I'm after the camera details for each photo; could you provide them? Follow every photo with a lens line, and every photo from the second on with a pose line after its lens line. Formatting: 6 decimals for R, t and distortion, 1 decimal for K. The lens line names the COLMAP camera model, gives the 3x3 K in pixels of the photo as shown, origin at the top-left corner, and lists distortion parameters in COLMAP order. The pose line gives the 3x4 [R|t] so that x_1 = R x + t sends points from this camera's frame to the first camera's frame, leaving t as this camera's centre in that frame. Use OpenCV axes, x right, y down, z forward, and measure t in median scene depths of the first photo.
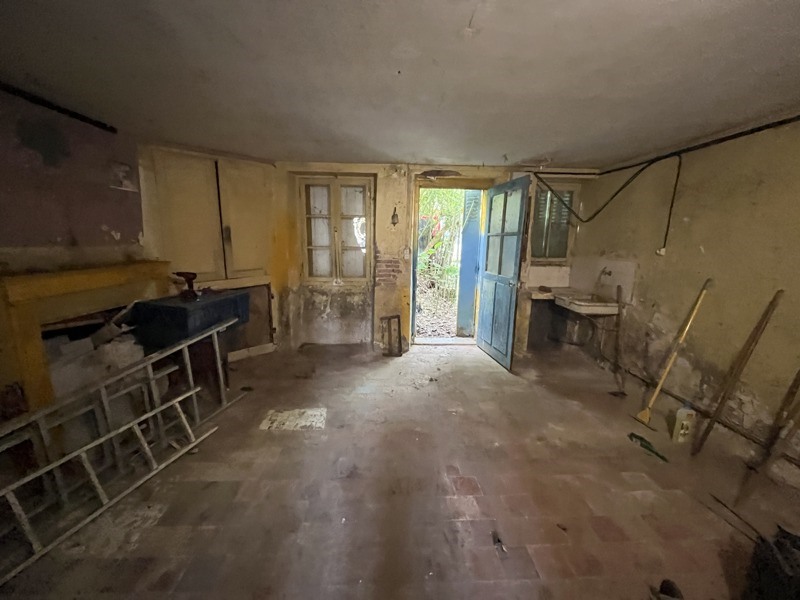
lens RADIAL K [[320.3, 0, 398.5], [0, 320.3, 296.8], [0, 0, 1]] dist [-0.006264, -0.000309]
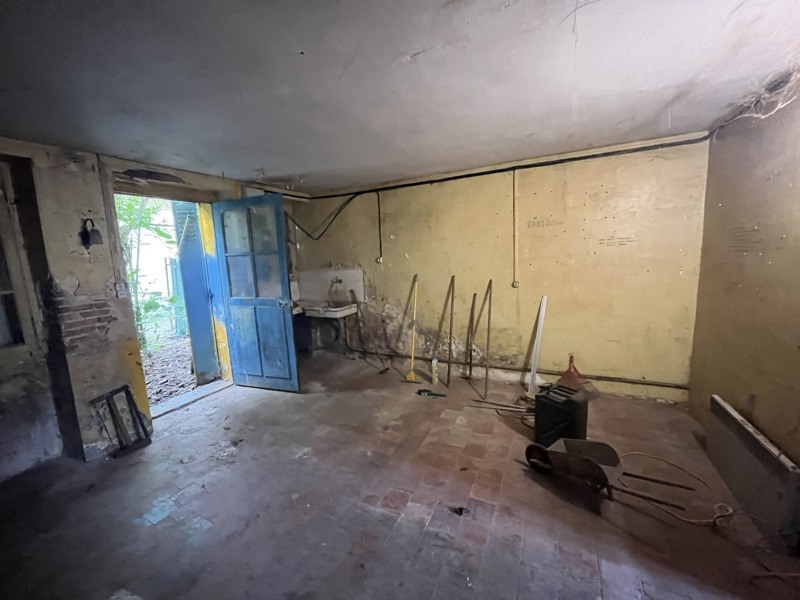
lens RADIAL K [[320.3, 0, 398.1], [0, 320.3, 297.2], [0, 0, 1]] dist [-0.006264, -0.000309]
pose [[0.487490, -0.160999, 0.858157, -0.285143], [0.209025, 0.975792, 0.064329, -0.047205], [-0.847739, 0.148016, 0.509342, 0.207025]]
